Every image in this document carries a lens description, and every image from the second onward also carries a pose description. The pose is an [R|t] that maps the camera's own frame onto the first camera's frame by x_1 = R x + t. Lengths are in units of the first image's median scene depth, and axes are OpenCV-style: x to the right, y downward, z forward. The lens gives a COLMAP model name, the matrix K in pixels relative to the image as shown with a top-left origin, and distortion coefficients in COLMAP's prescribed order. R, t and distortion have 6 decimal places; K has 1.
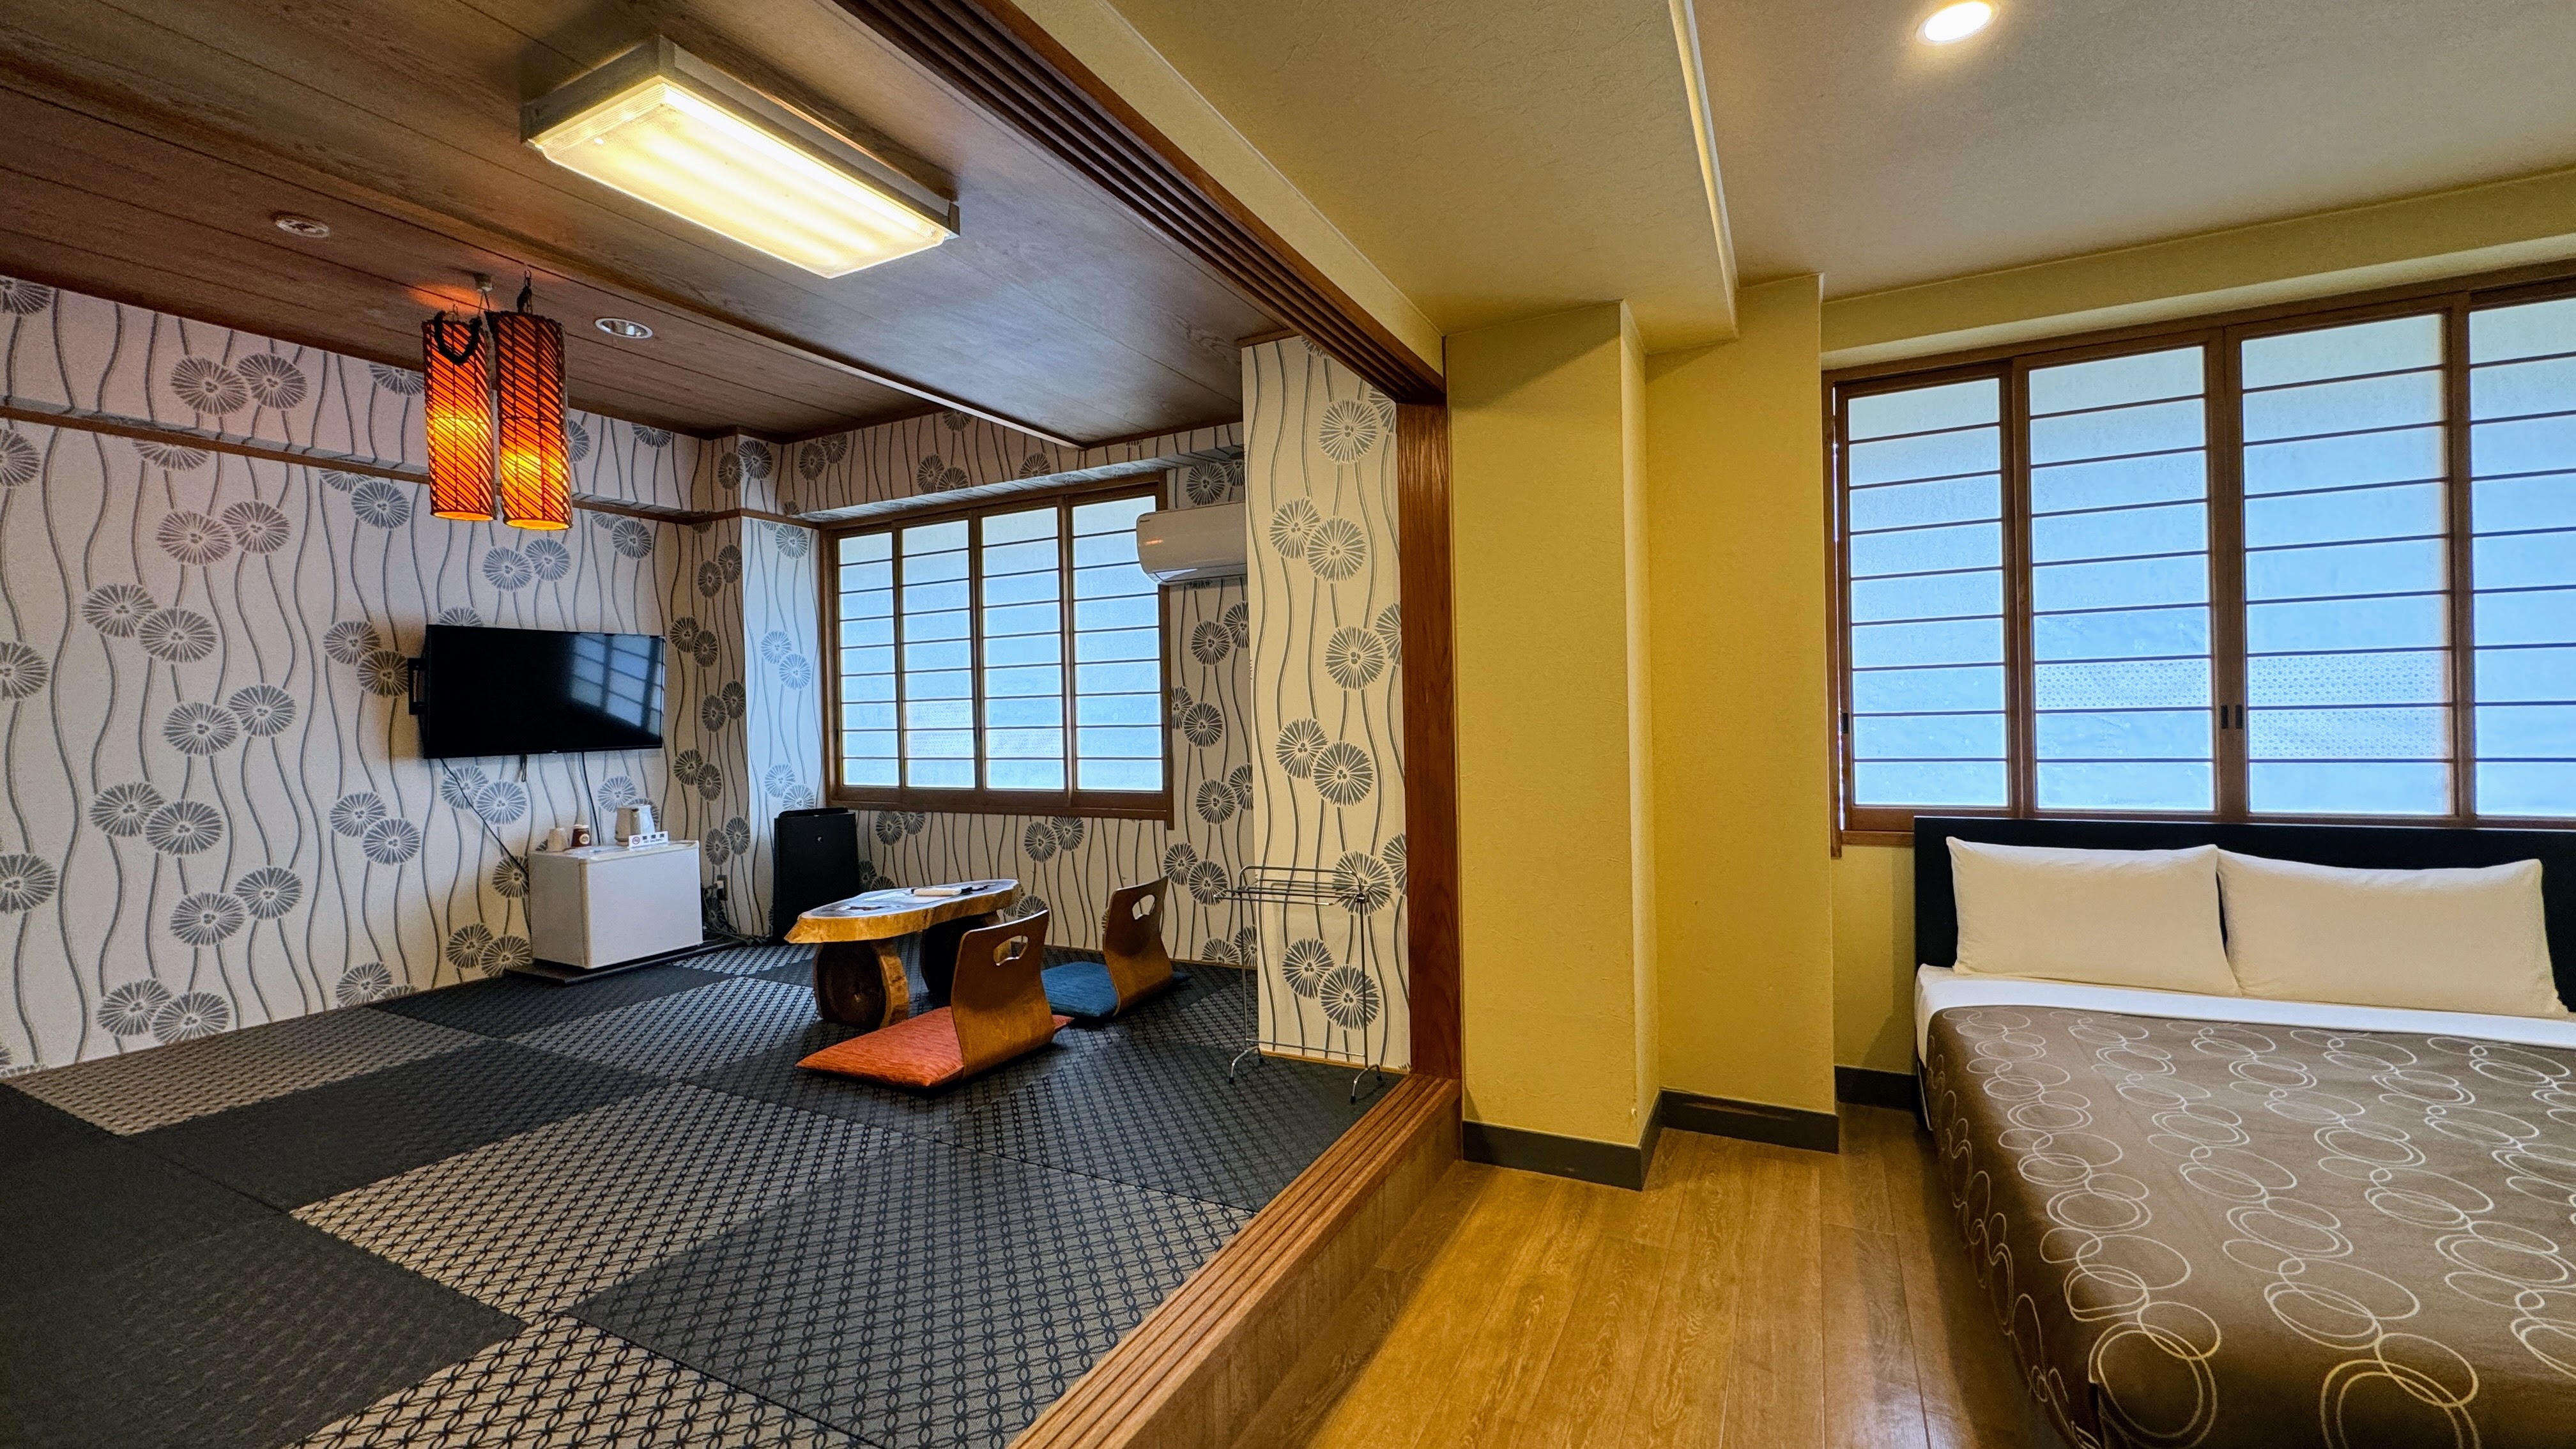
lens RADIAL K [[1028.8, 0, 1288.0], [0, 1028.8, 724.5], [0, 0, 1]] dist [-0.002605, 0.000320]
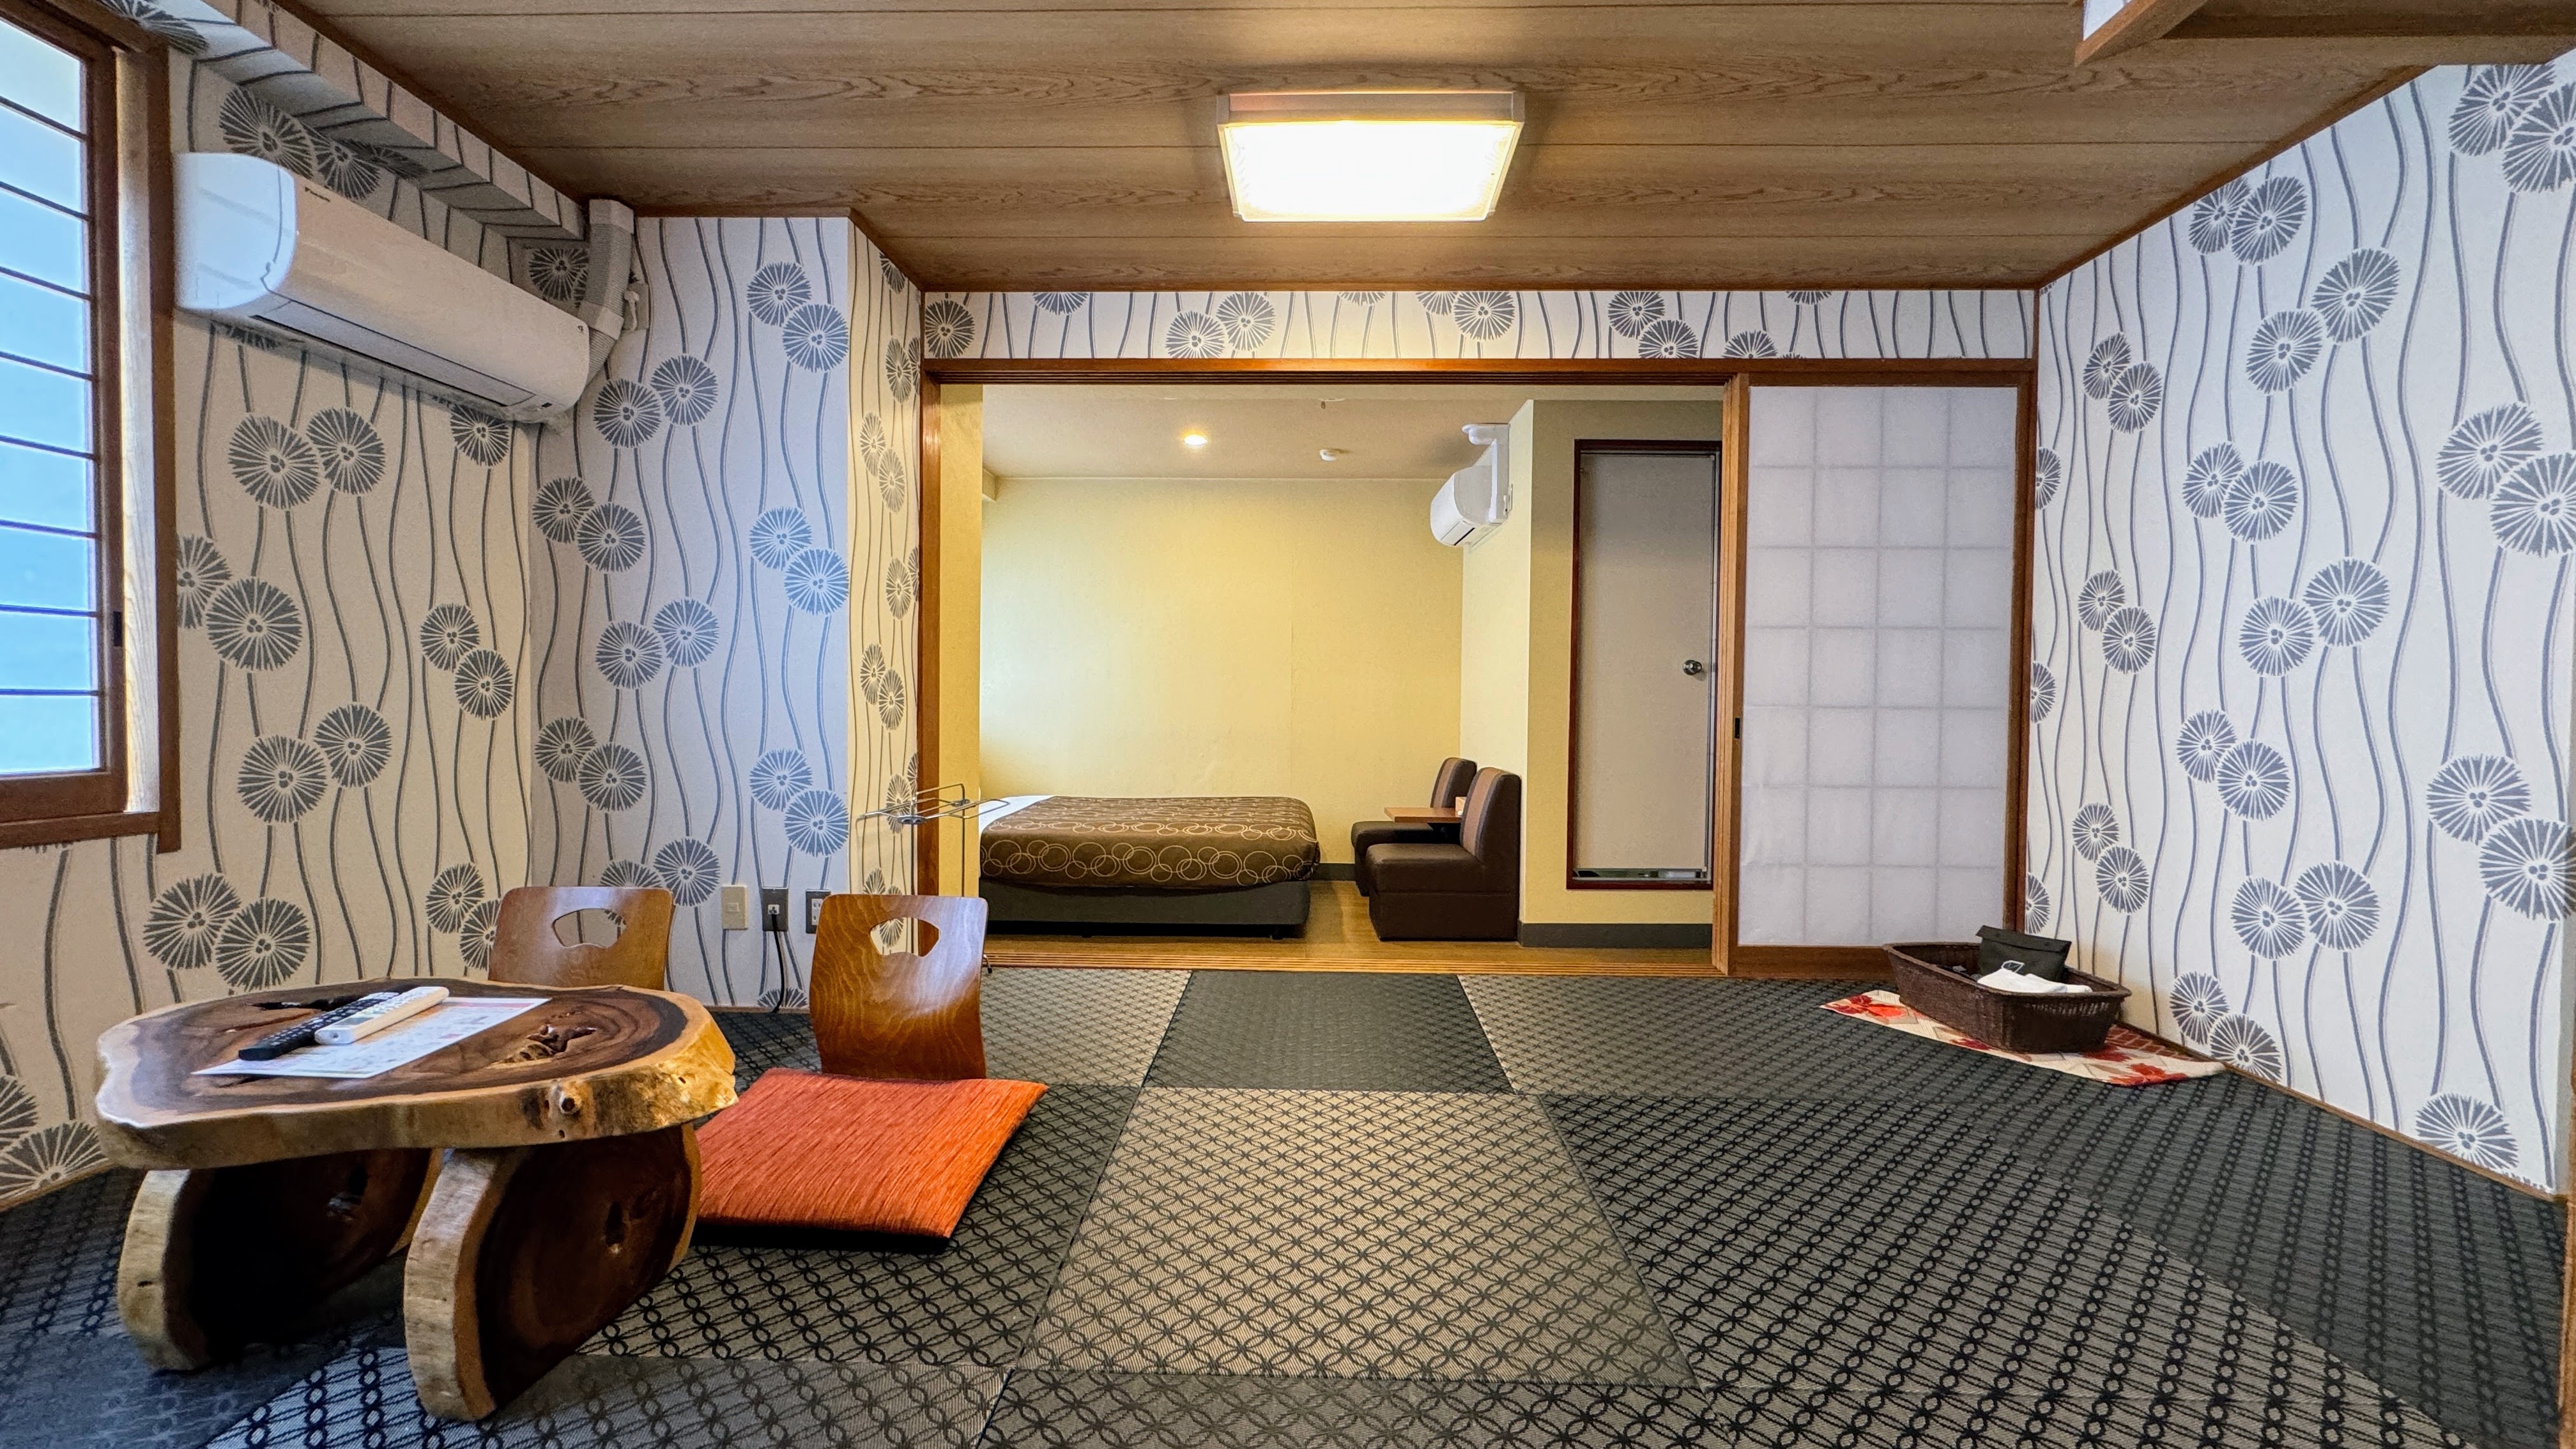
lens RADIAL K [[1028.8, 0, 1288.0], [0, 1028.8, 724.5], [0, 0, 1]] dist [-0.002605, 0.000320]
pose [[-0.433351, 0.000744, 0.901225, -0.729752], [0.009443, 0.999949, 0.003716, 0.050257], [-0.901176, 0.010121, -0.433335, 0.759728]]
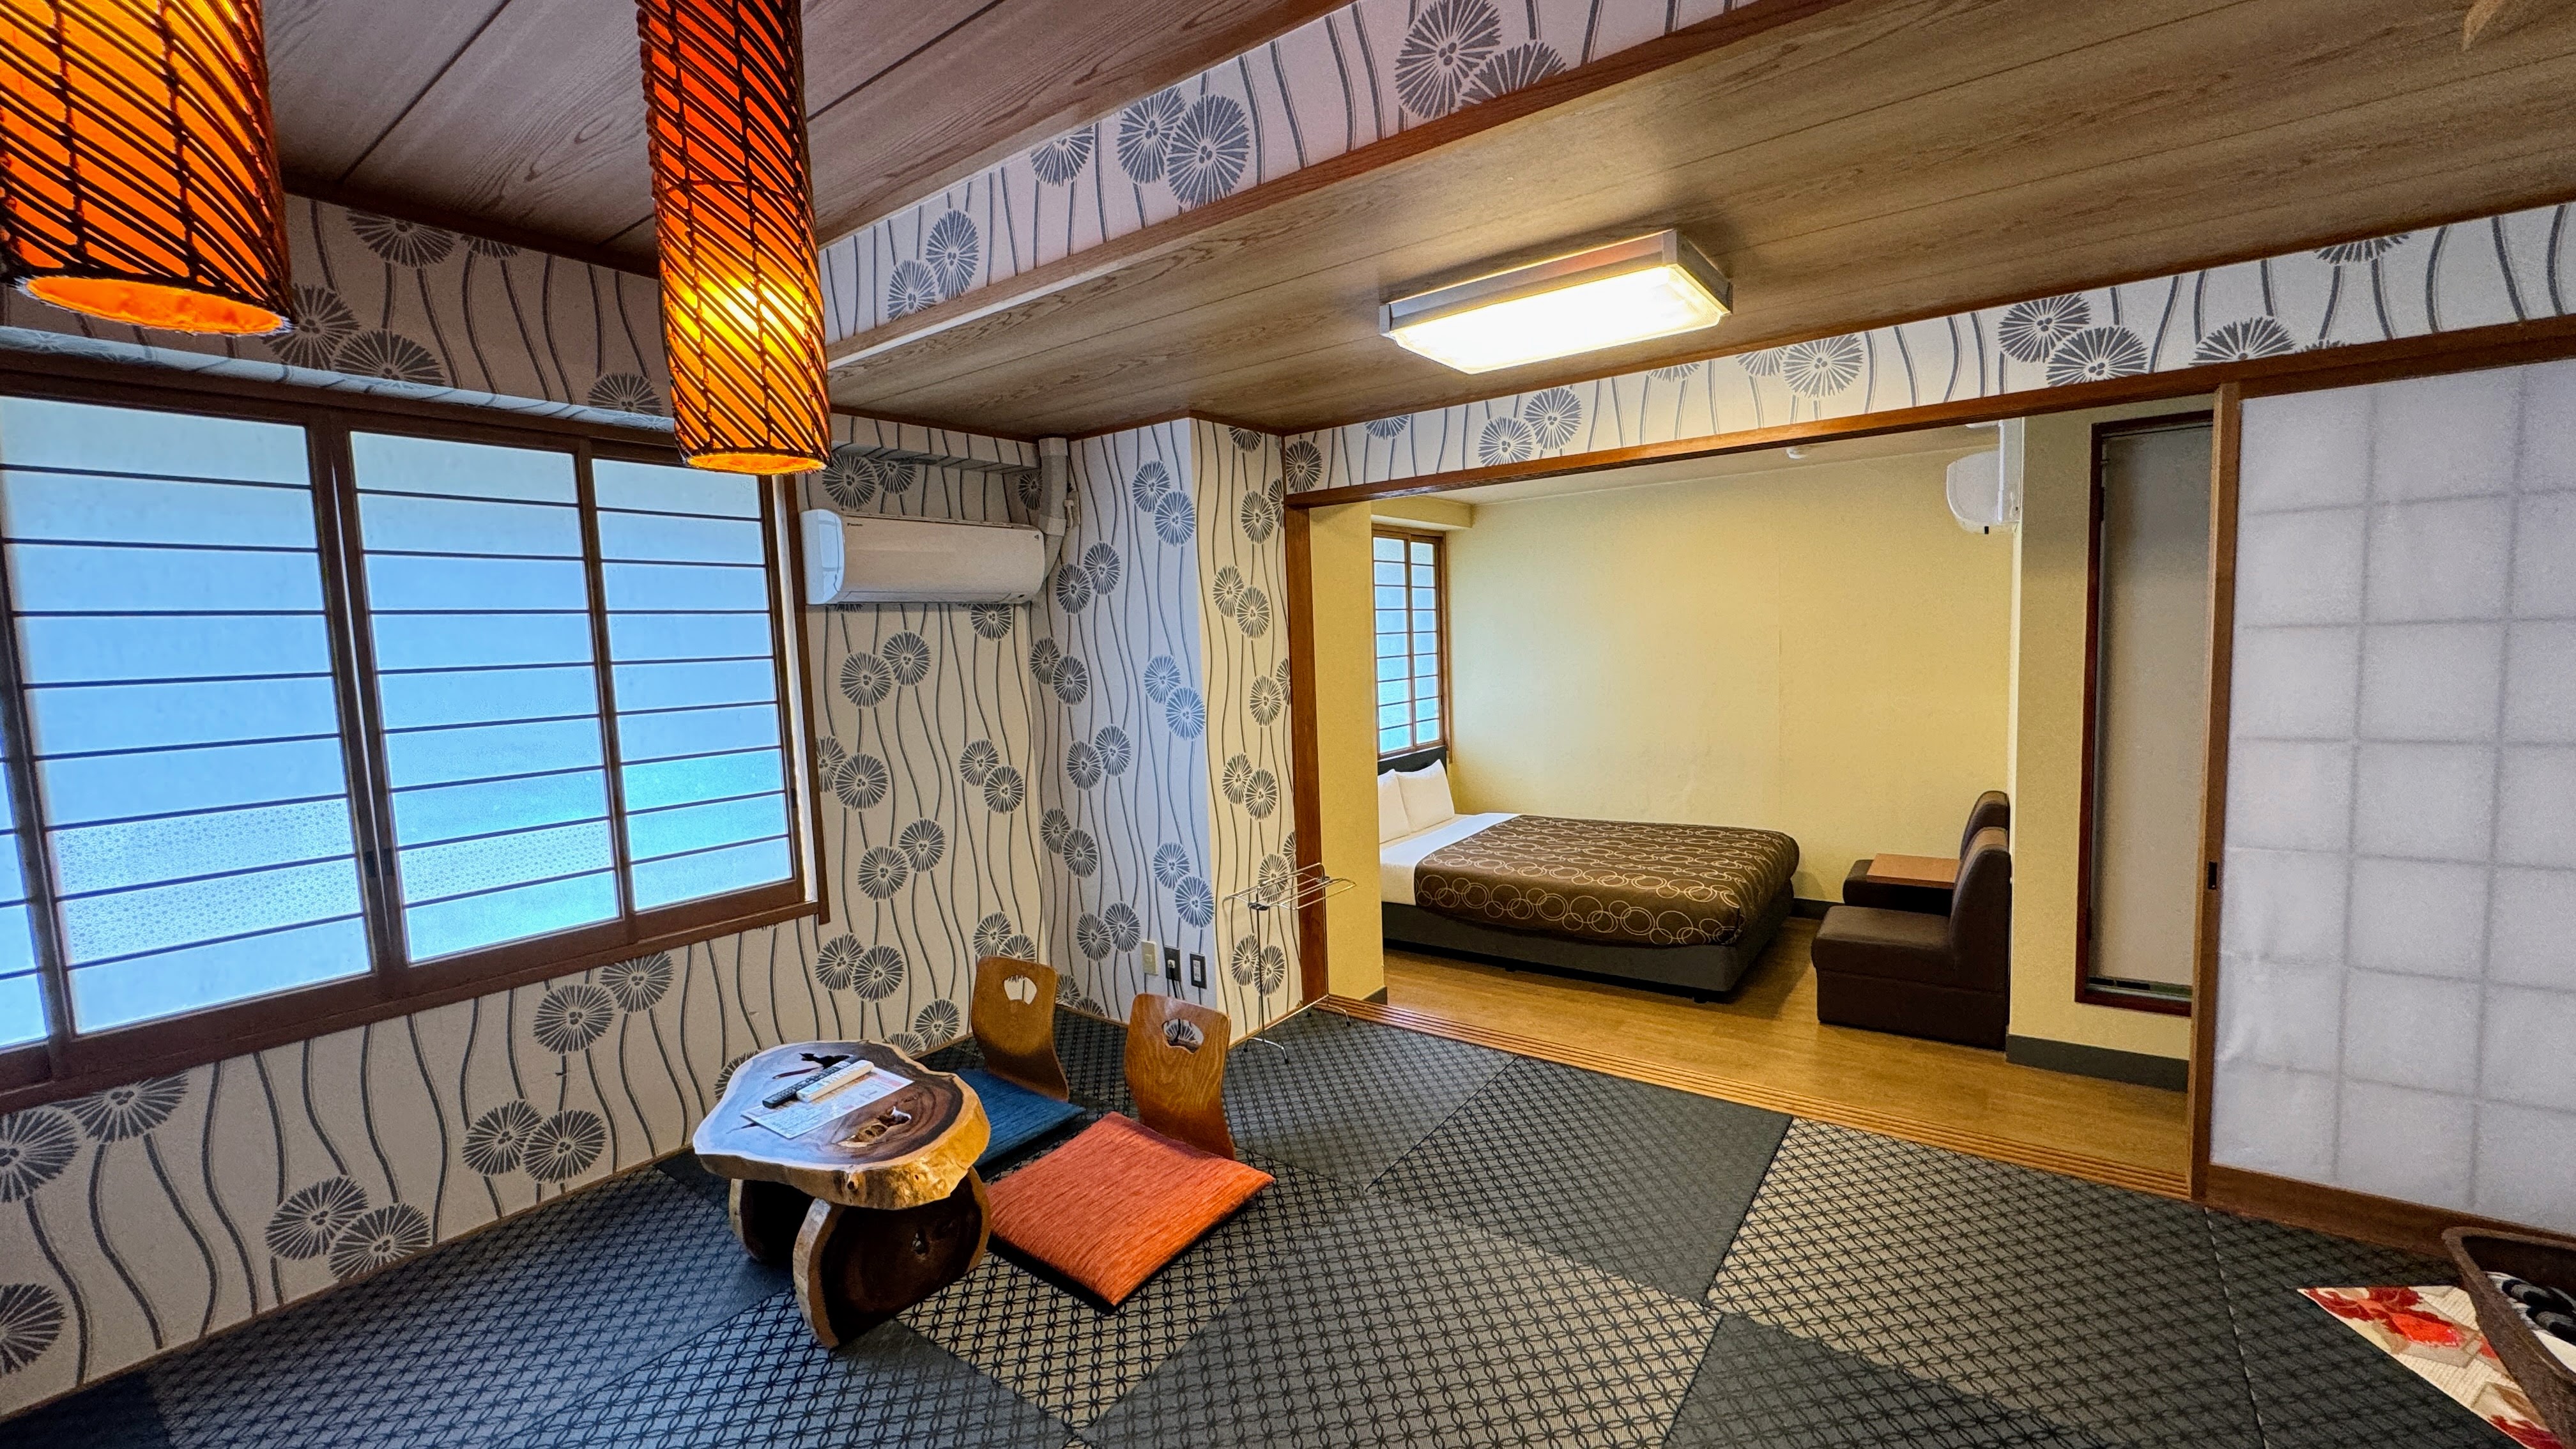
lens RADIAL K [[1028.8, 0, 1288.0], [0, 1028.8, 724.5], [0, 0, 1]] dist [-0.002605, 0.000320]
pose [[0.158870, -0.068063, 0.984951, -0.808282], [0.044877, 0.997088, 0.061663, -0.077822], [-0.986279, 0.034405, 0.161462, 0.534270]]
